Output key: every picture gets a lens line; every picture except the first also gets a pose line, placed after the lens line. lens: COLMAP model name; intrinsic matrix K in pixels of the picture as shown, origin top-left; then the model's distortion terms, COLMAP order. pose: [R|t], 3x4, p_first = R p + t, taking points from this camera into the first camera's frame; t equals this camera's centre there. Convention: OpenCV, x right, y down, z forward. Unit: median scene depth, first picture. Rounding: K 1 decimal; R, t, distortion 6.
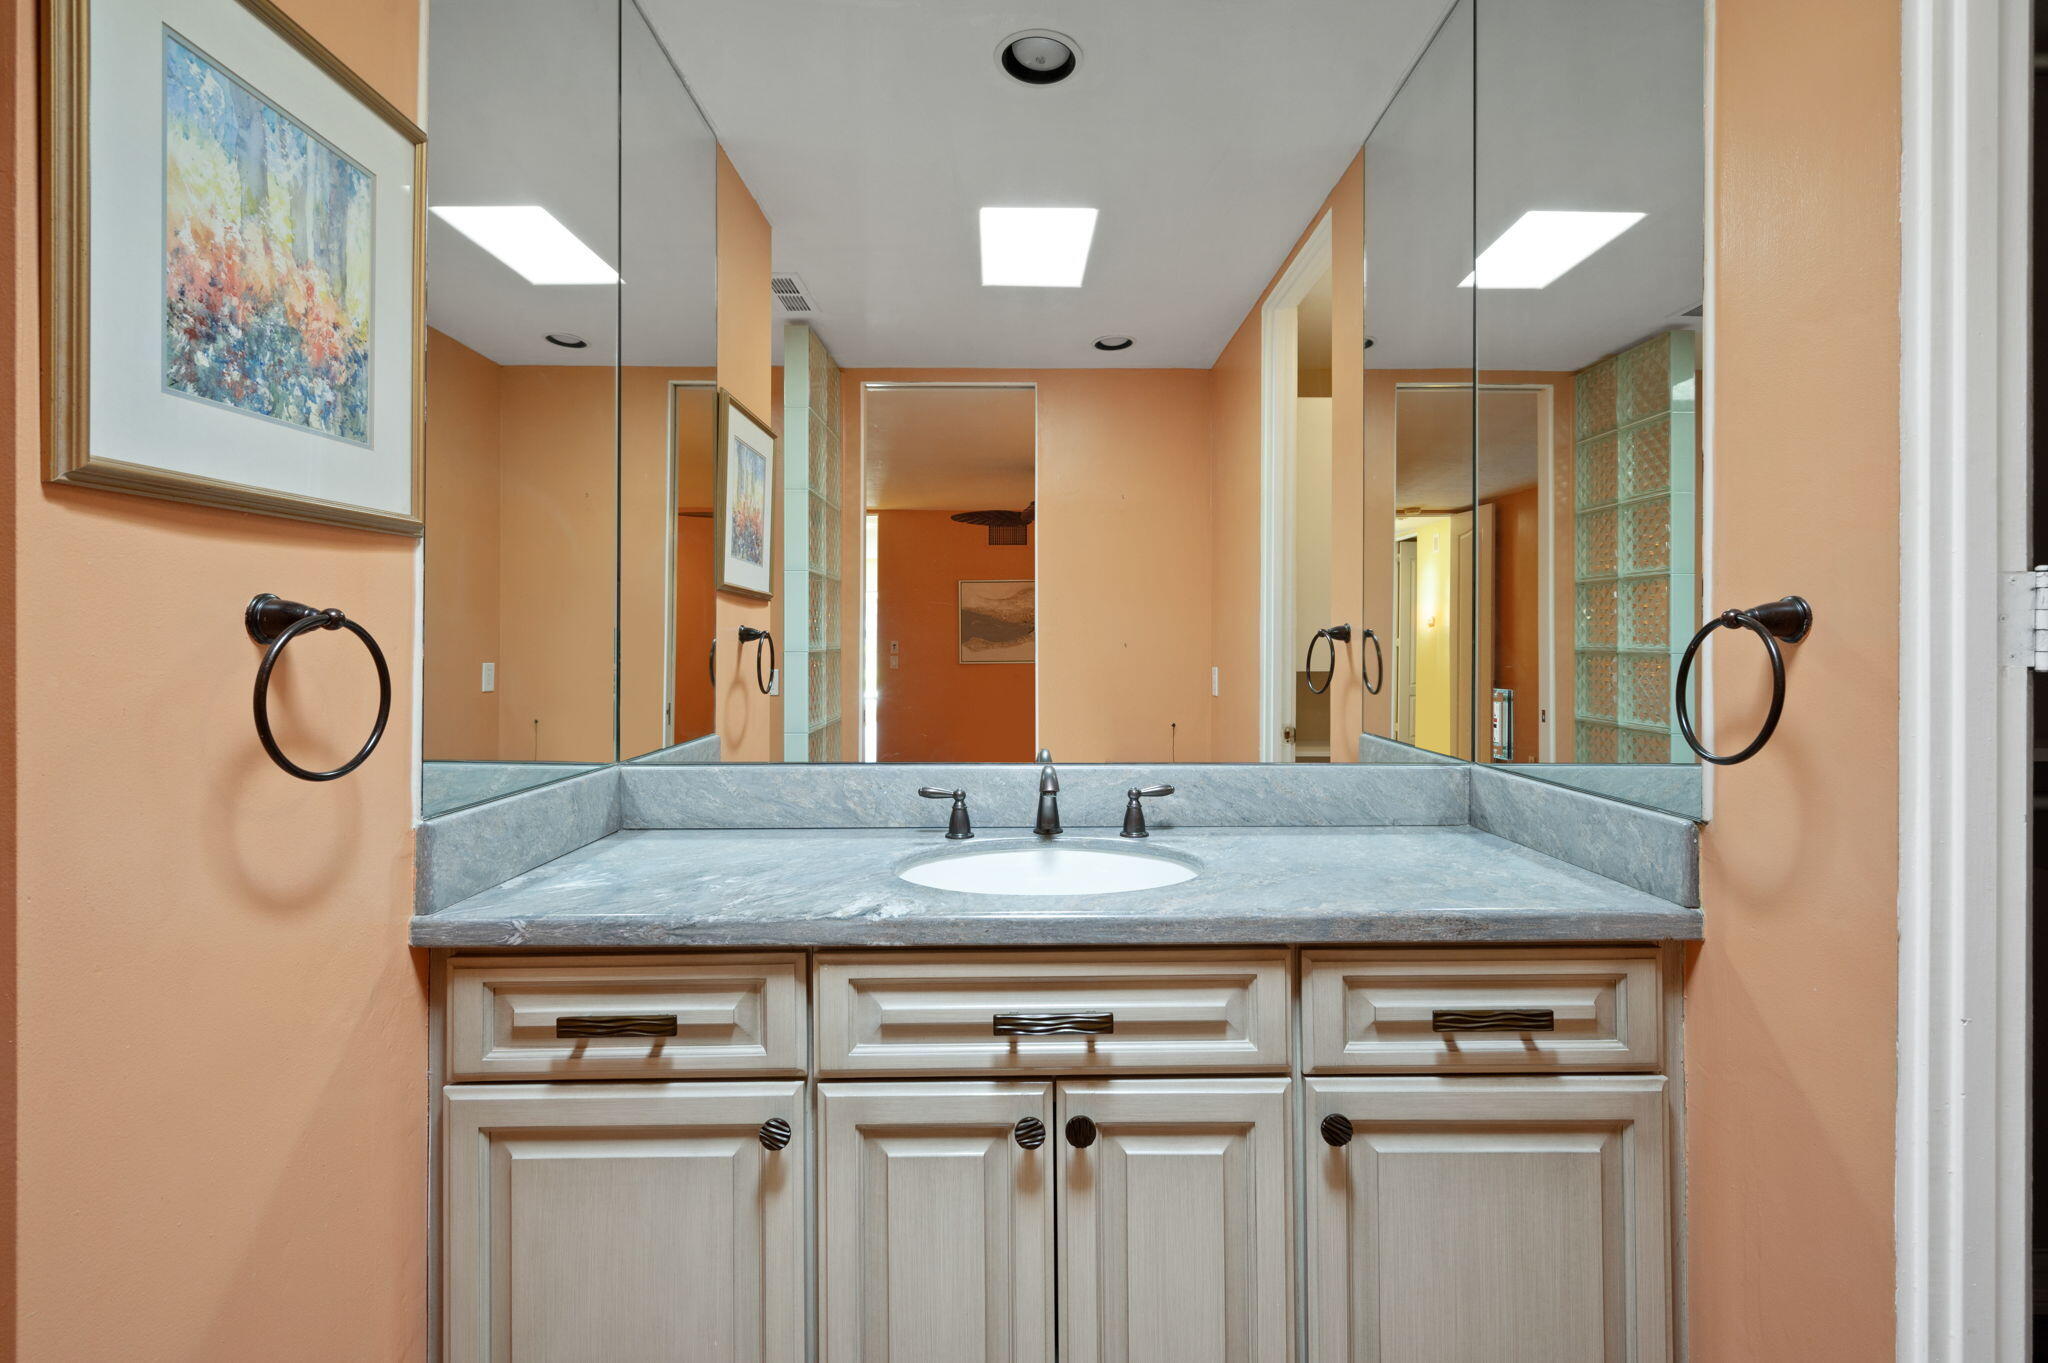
lens RADIAL K [[927.8, 0, 1028.6], [0, 927.8, 657.3], [0, 0, 1]] dist [0.001182, -0.000379]
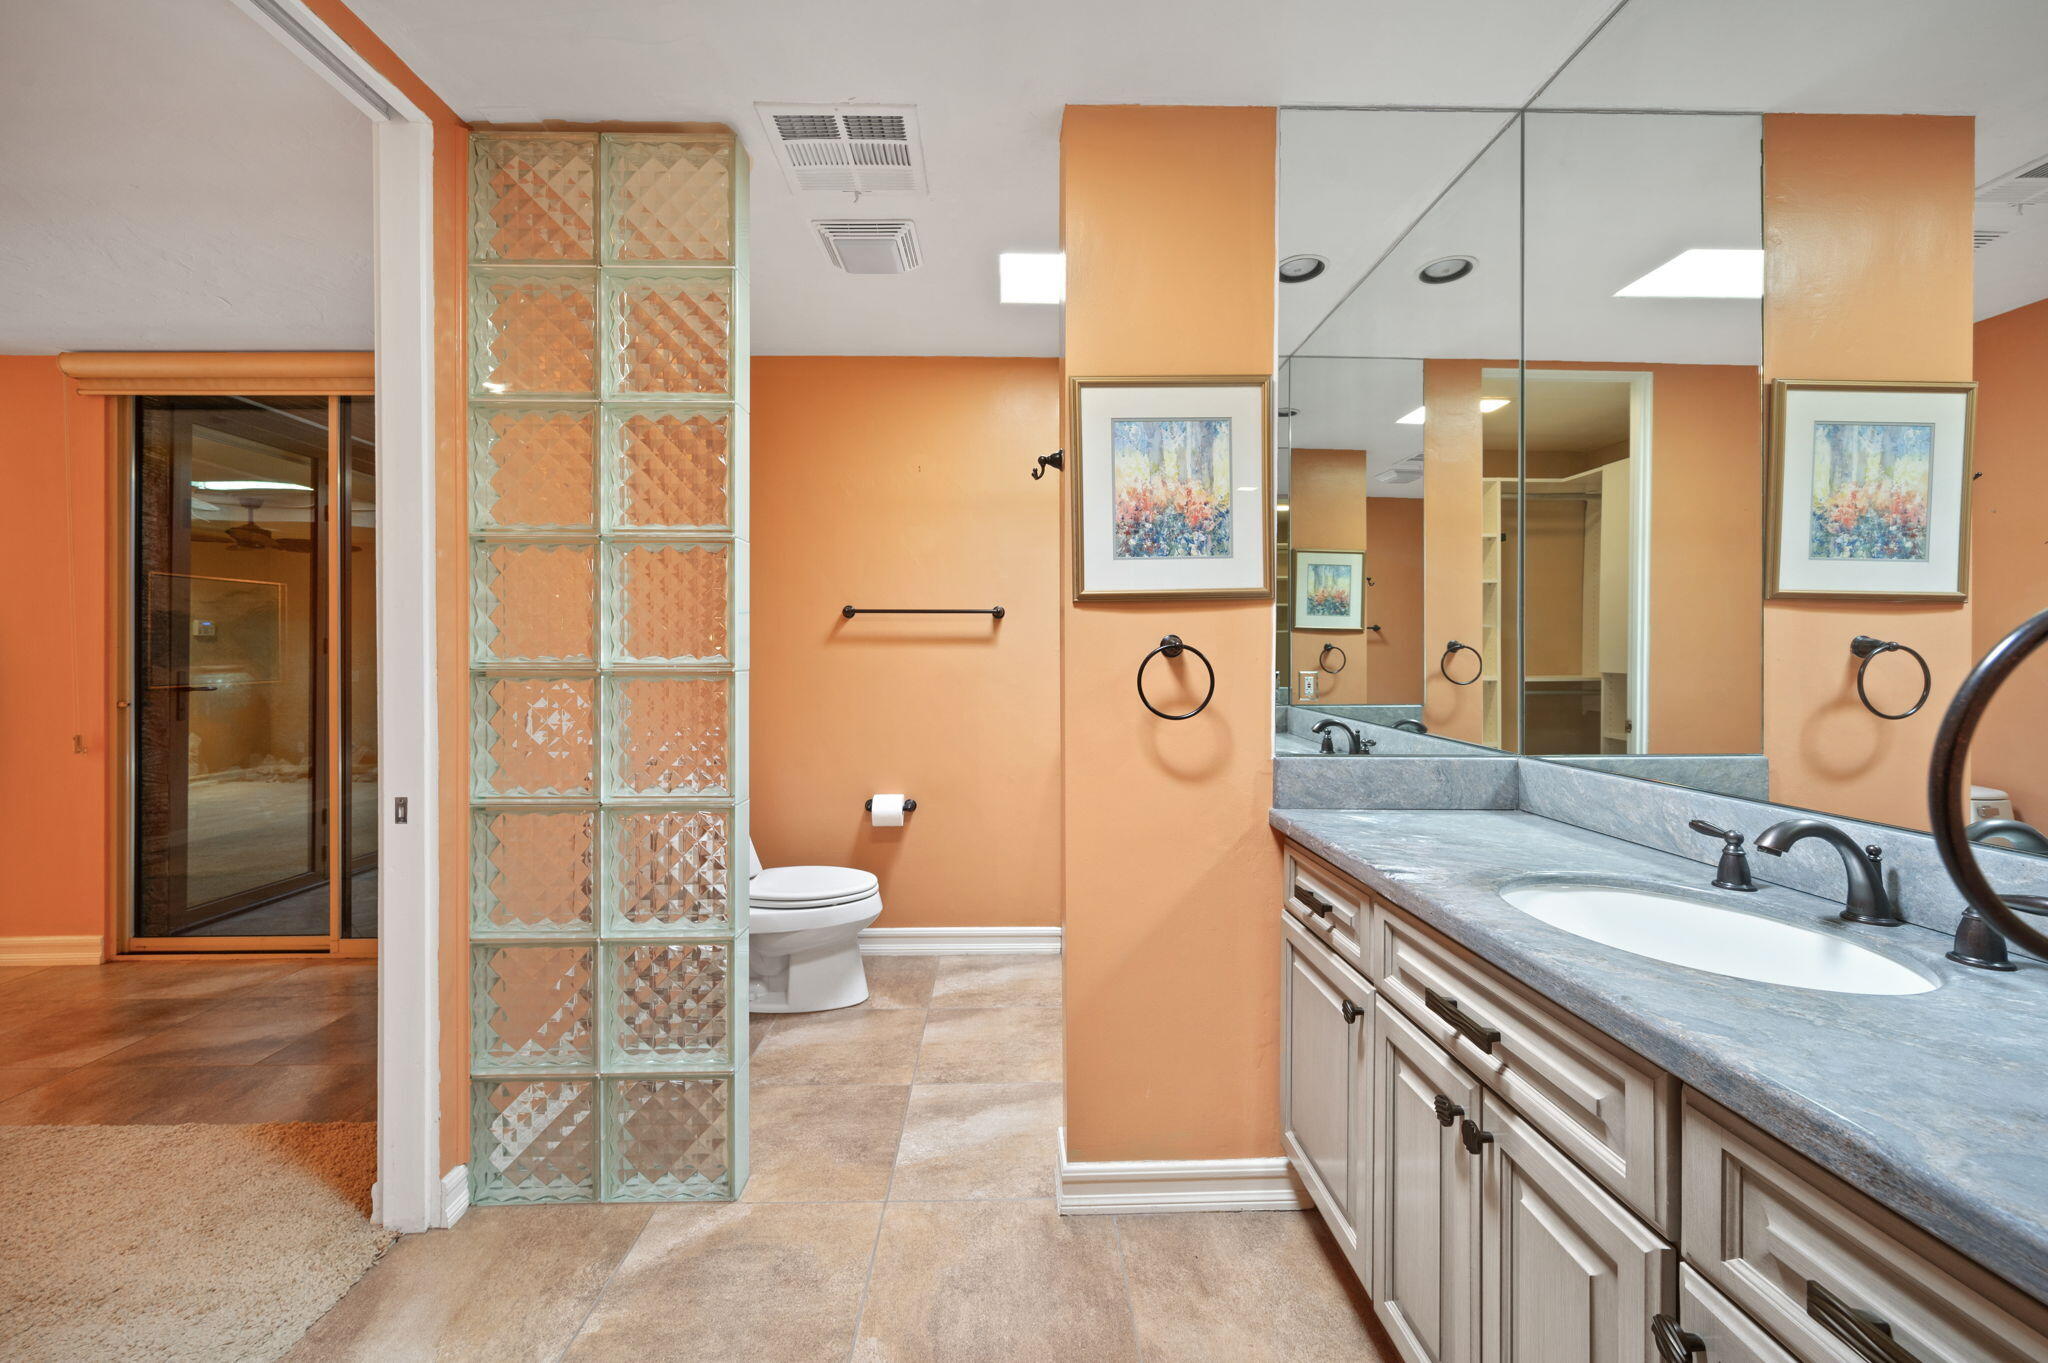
lens RADIAL K [[861.3, 0, 1038.1], [0, 861.3, 680.0], [0, 0, 1]] dist [-0.000841, -0.000552]
pose [[0.018077, 0.027183, -0.999467, 1.161334], [-0.015479, 0.999518, 0.026904, -0.009858], [0.999717, 0.014985, 0.018489, 0.590988]]
